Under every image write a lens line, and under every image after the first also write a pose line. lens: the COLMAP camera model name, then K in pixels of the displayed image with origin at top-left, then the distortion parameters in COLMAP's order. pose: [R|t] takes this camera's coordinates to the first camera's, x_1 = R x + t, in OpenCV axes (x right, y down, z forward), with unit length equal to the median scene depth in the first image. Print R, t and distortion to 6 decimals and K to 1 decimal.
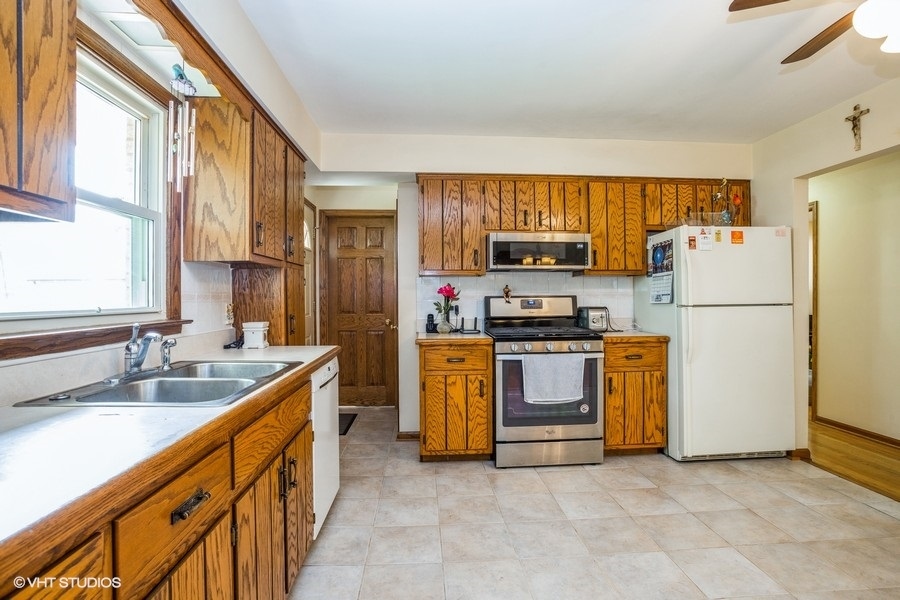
lens RADIAL K [[443.4, 0, 450.9], [0, 443.4, 293.8], [0, 0, 1]] dist [-0.069347, 0.031175]
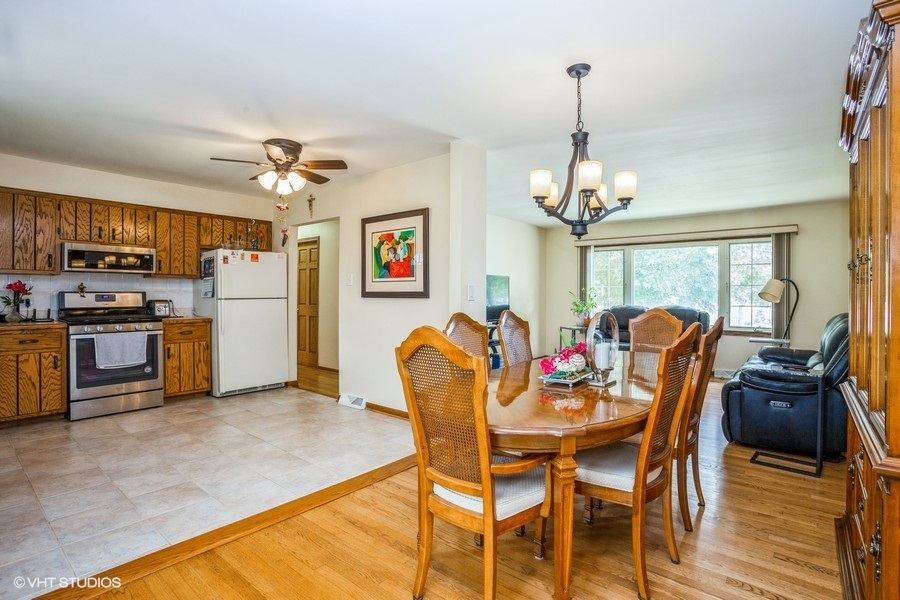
lens RADIAL K [[443.4, 0, 450.9], [0, 443.4, 293.8], [0, 0, 1]] dist [-0.069347, 0.031175]
pose [[0.680587, 0.006670, 0.732637, -0.057993], [-0.012057, 0.999925, 0.002097, -0.004170], [-0.732568, -0.010261, 0.680616, -0.673948]]
